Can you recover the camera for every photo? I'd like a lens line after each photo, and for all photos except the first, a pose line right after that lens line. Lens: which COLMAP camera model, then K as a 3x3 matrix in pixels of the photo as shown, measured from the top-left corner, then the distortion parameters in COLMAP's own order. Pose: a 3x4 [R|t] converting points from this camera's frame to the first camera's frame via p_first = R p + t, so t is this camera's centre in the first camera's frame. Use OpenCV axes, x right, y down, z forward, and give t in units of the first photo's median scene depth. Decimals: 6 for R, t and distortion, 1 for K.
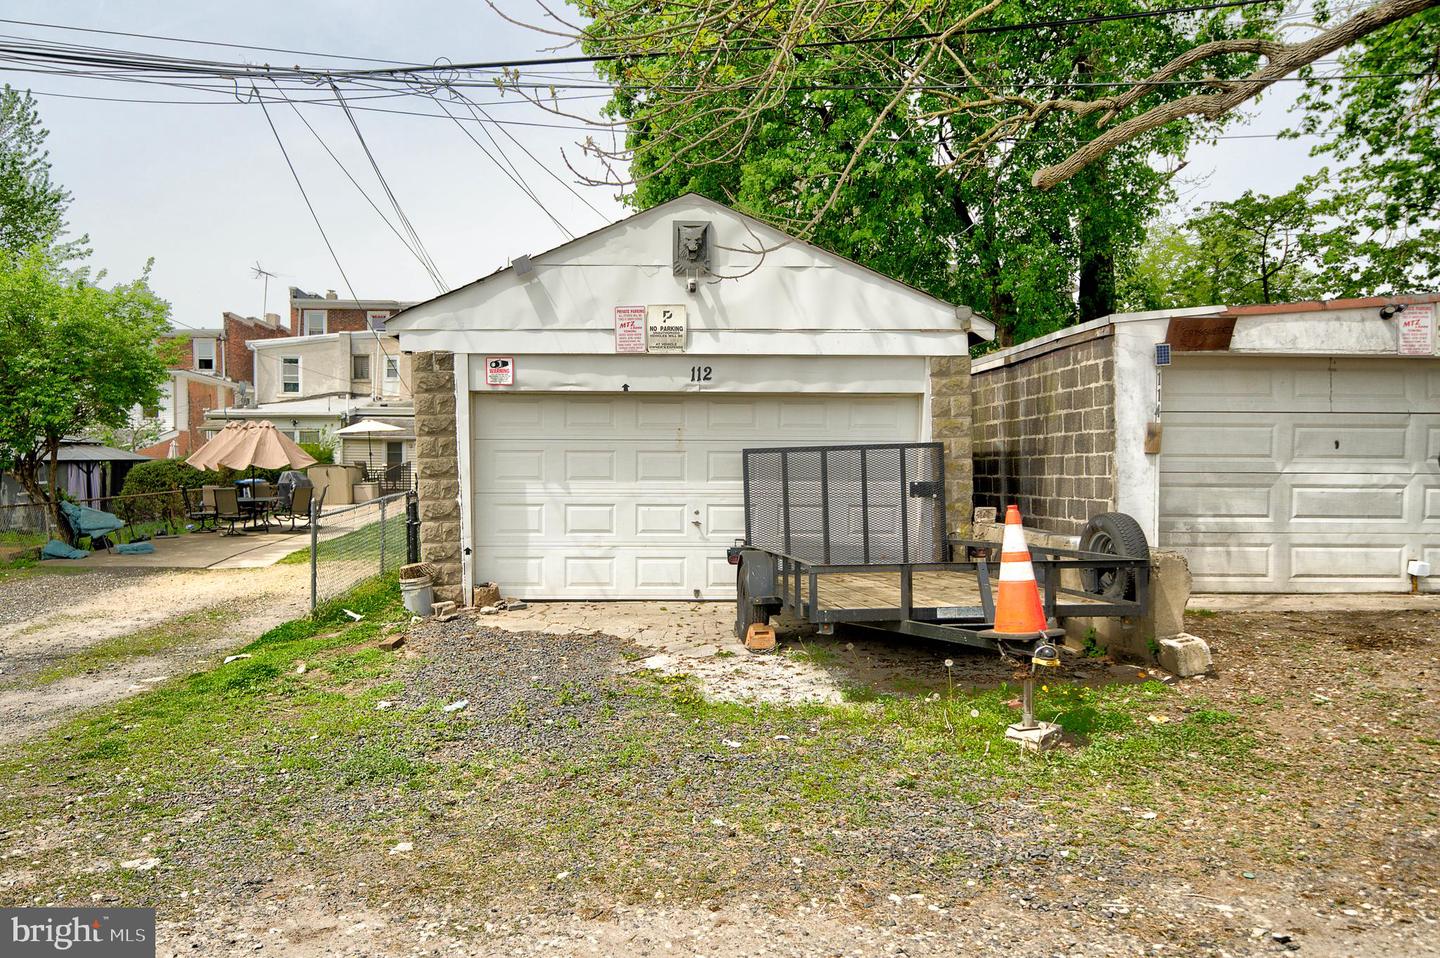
lens RADIAL K [[996.4, 0, 720.6], [0, 996.4, 474.5], [0, 0, 1]] dist [-0.000074, -0.000109]
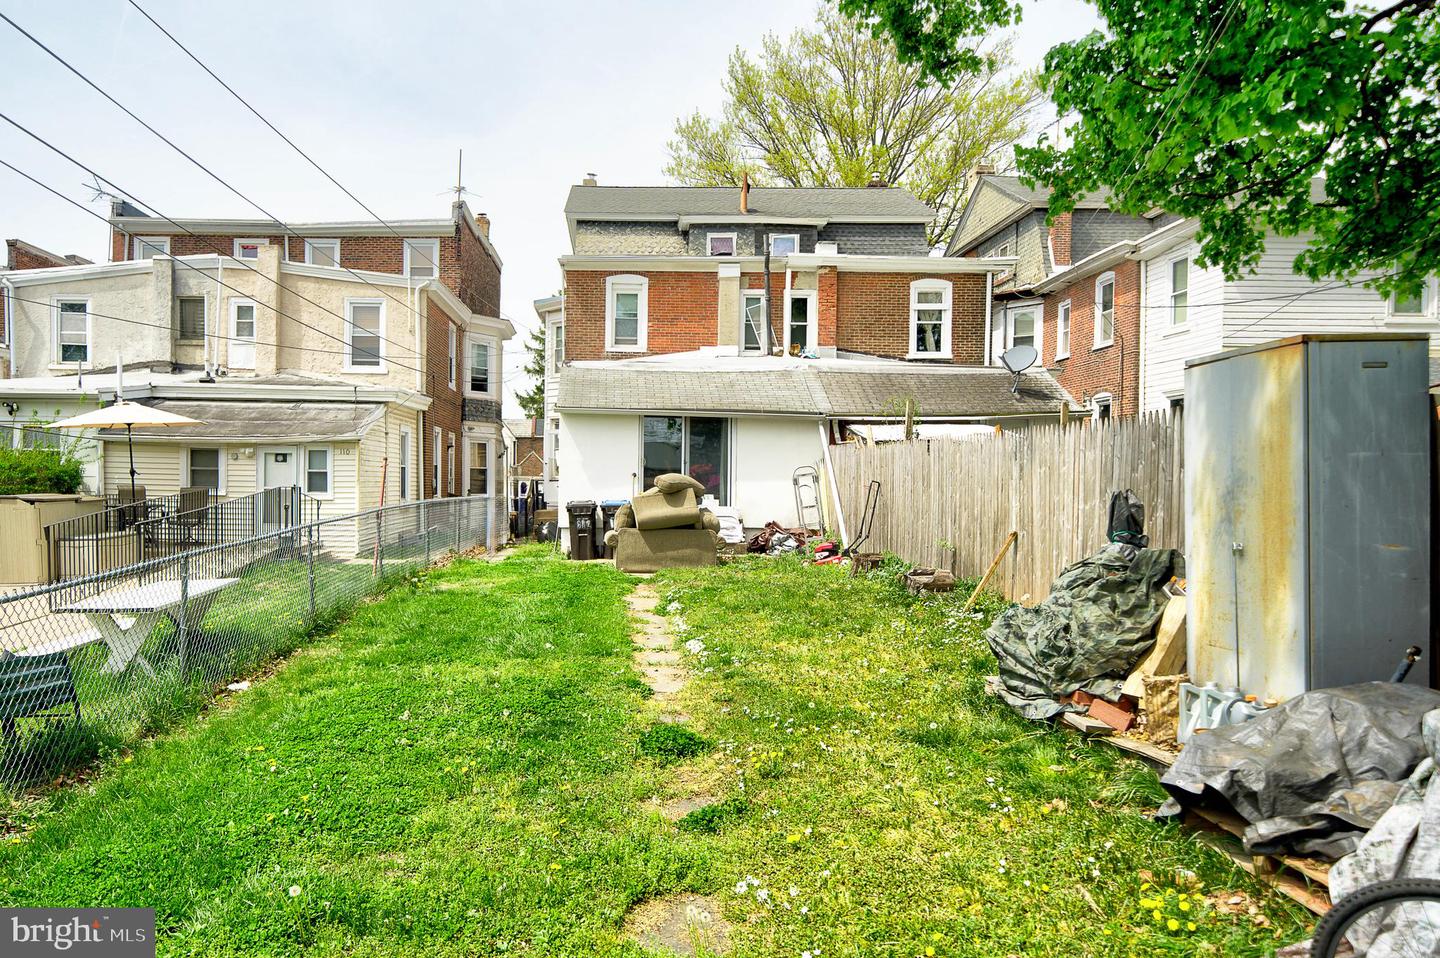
lens RADIAL K [[996.4, 0, 719.5], [0, 996.4, 481.3], [0, 0, 1]] dist [-0.000074, -0.000109]
pose [[0.999603, 0.010821, -0.026017, -0.040093], [-0.011012, 0.999913, -0.007209, -0.013023], [0.025937, 0.007492, 0.999636, 0.433481]]
